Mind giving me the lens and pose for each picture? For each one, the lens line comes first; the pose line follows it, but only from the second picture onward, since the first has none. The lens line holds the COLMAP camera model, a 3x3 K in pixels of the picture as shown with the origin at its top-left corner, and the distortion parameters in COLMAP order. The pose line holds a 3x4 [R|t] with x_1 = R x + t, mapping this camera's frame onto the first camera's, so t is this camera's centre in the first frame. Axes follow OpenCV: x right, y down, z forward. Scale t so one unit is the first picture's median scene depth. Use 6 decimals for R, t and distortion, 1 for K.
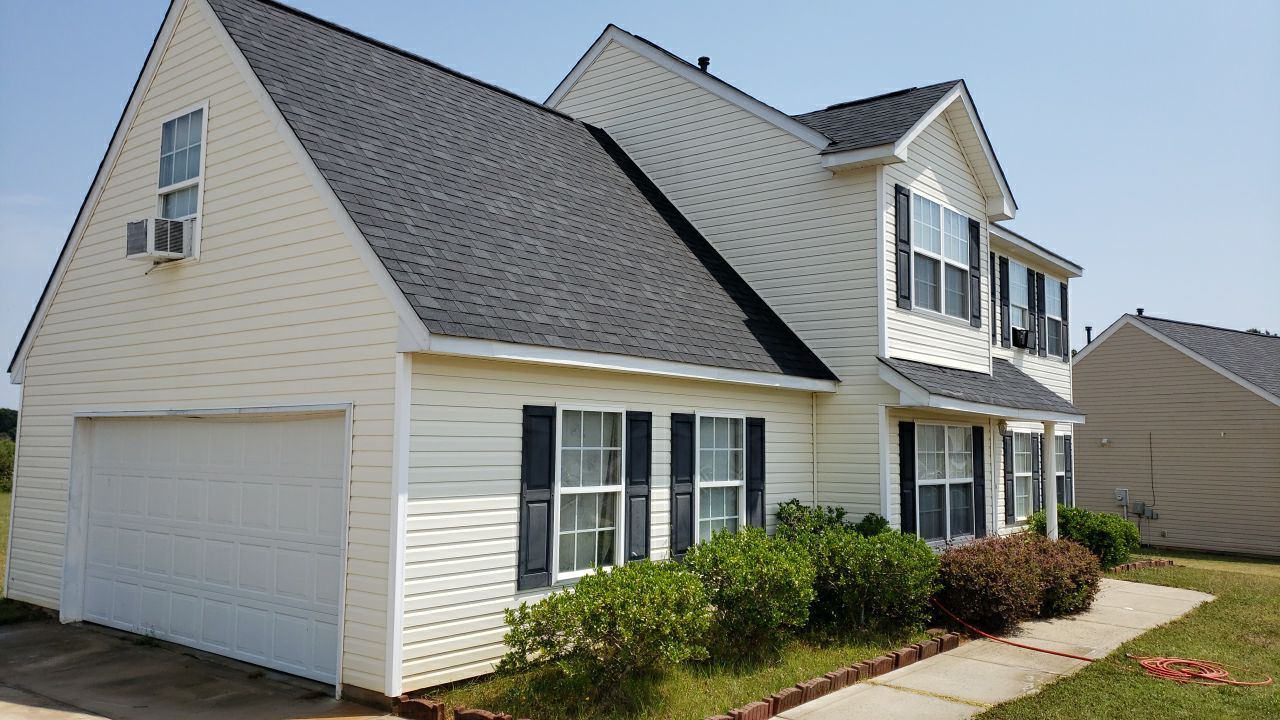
lens RADIAL K [[997.2, 0, 640.0], [0, 997.2, 360.0], [0, 0, 1]] dist [0.090155, -0.123988]
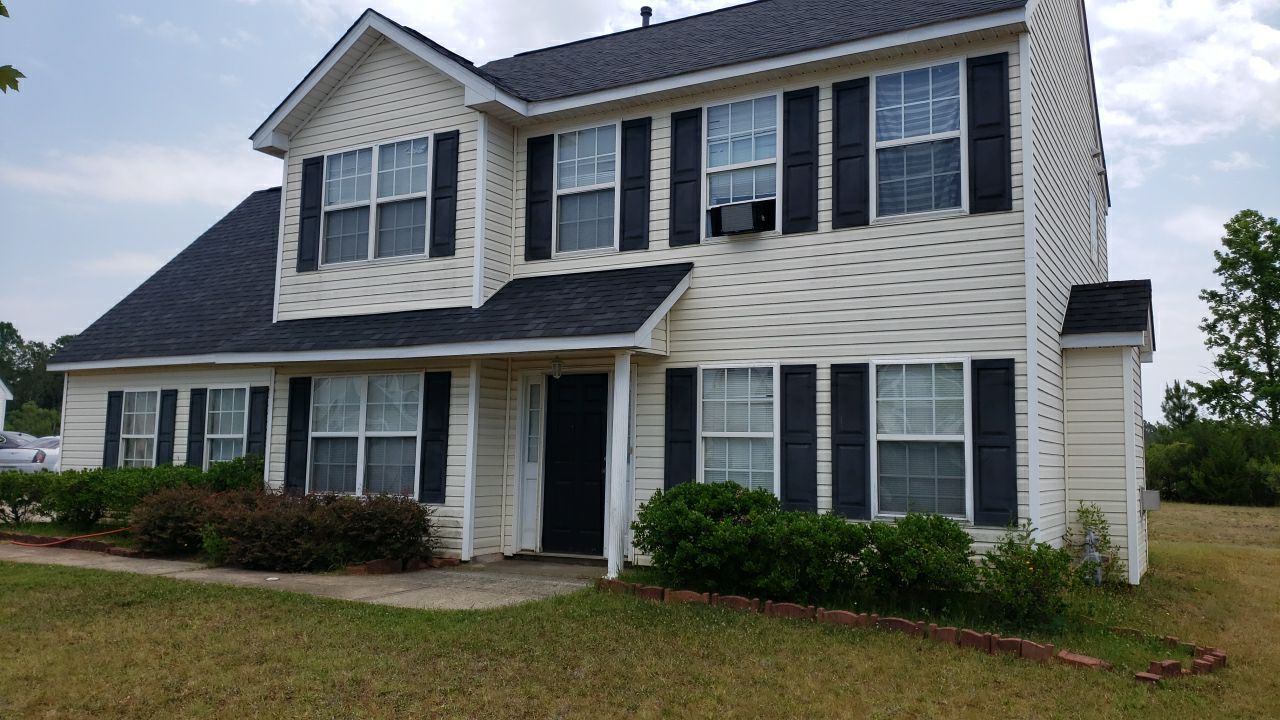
lens RADIAL K [[988.6, 0, 640.0], [0, 988.6, 360.0], [0, 0, 1]] dist [0.086639, -0.131295]
pose [[0.160275, -0.112031, -0.980694, 1.481345], [0.067483, 0.992457, -0.102346, 0.191622], [0.984763, -0.049776, 0.166627, 1.285905]]
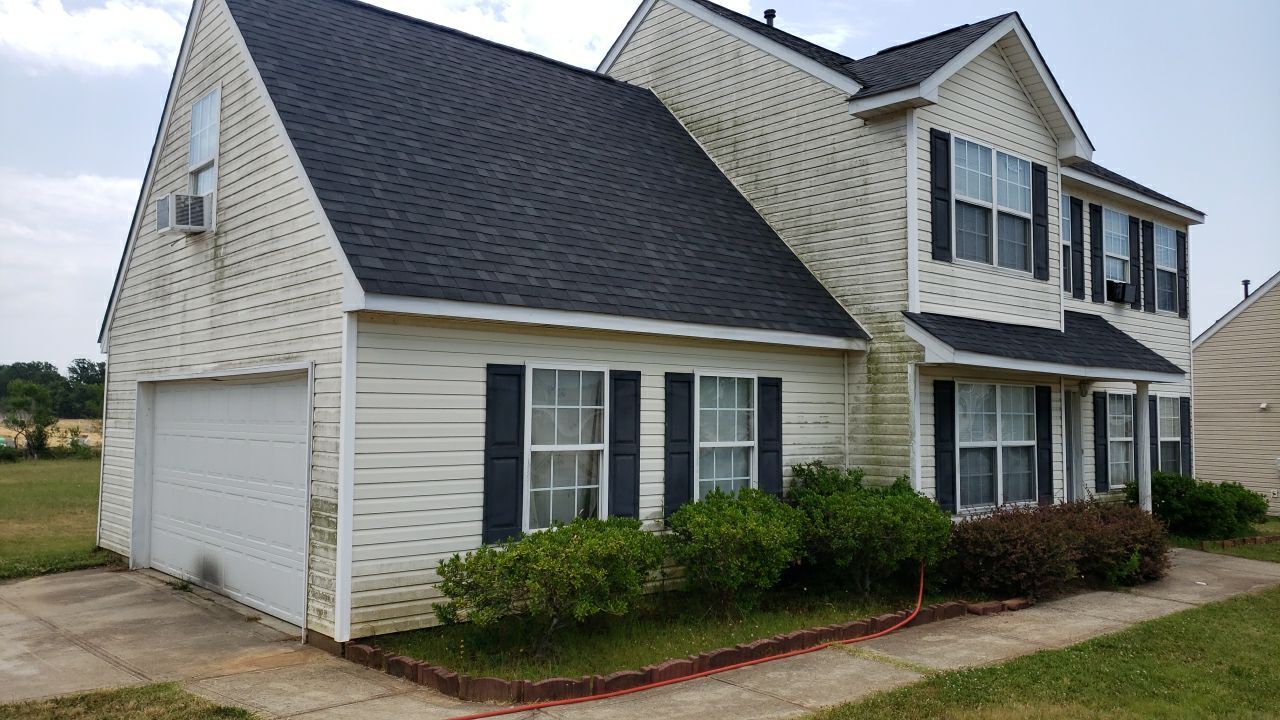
lens RADIAL K [[988.6, 0, 640.0], [0, 988.6, 360.0], [0, 0, 1]] dist [0.086639, -0.131295]
pose [[0.984571, -0.012013, -0.174575, 0.160937], [0.017000, 0.999488, 0.027103, 0.012903], [0.174160, -0.029653, 0.984271, 0.029257]]
